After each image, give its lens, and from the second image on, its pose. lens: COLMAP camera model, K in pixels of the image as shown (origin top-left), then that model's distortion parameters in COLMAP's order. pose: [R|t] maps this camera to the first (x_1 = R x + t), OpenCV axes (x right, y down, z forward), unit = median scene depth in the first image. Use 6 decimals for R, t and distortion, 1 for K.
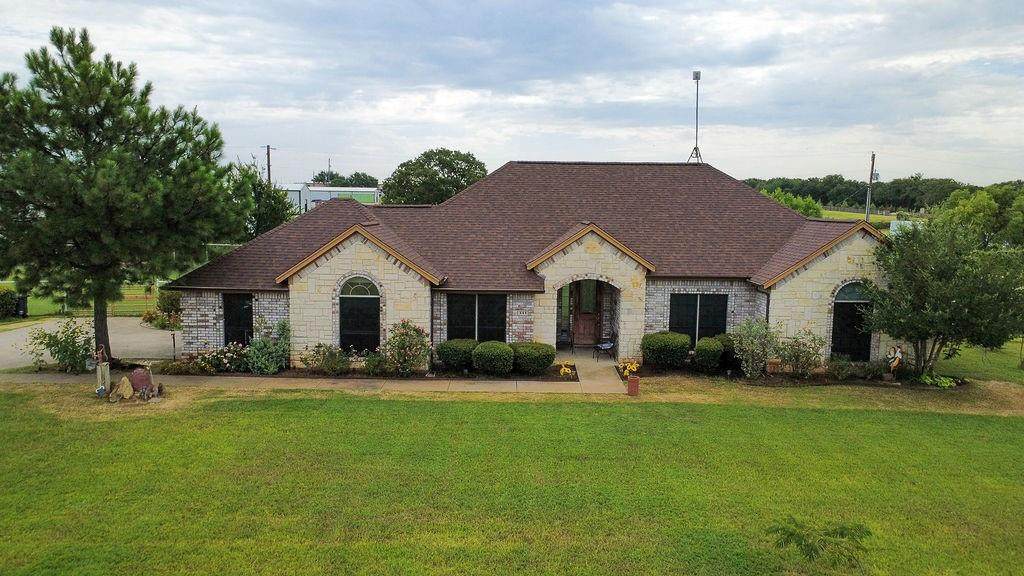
lens RADIAL K [[745.3, 0, 513.3], [0, 745.3, 287.4], [0, 0, 1]] dist [0.009601, 0.001079]
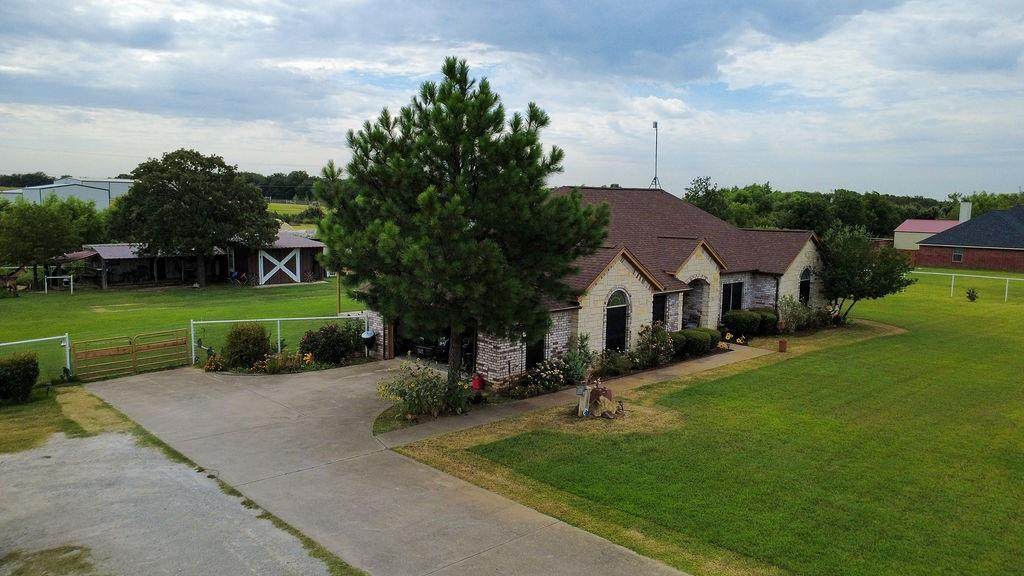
lens RADIAL K [[745.3, 0, 515.5], [0, 745.3, 286.9], [0, 0, 1]] dist [0.009601, 0.001079]
pose [[0.730291, -0.081491, 0.678259, -1.023004], [0.074572, 0.996436, 0.039426, -0.070992], [-0.679054, 0.021787, 0.733765, 0.207731]]
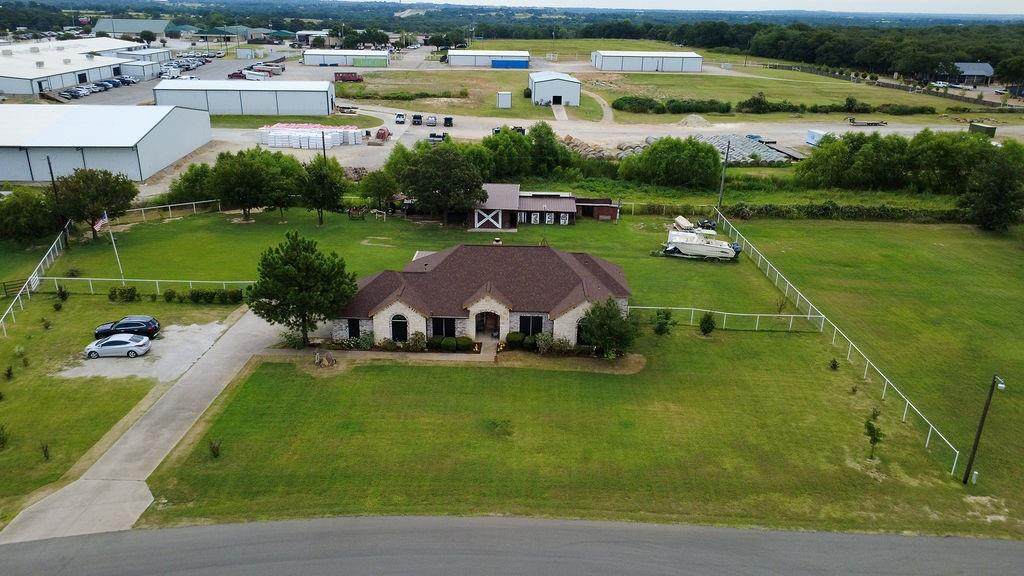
lens RADIAL K [[745.3, 0, 513.3], [0, 745.3, 290.4], [0, 0, 1]] dist [0.009601, 0.001079]
pose [[0.999918, 0.011331, -0.005892, 0.195308], [-0.009577, 0.970476, 0.241008, -0.669251], [0.008449, -0.240932, 0.970505, -1.409322]]
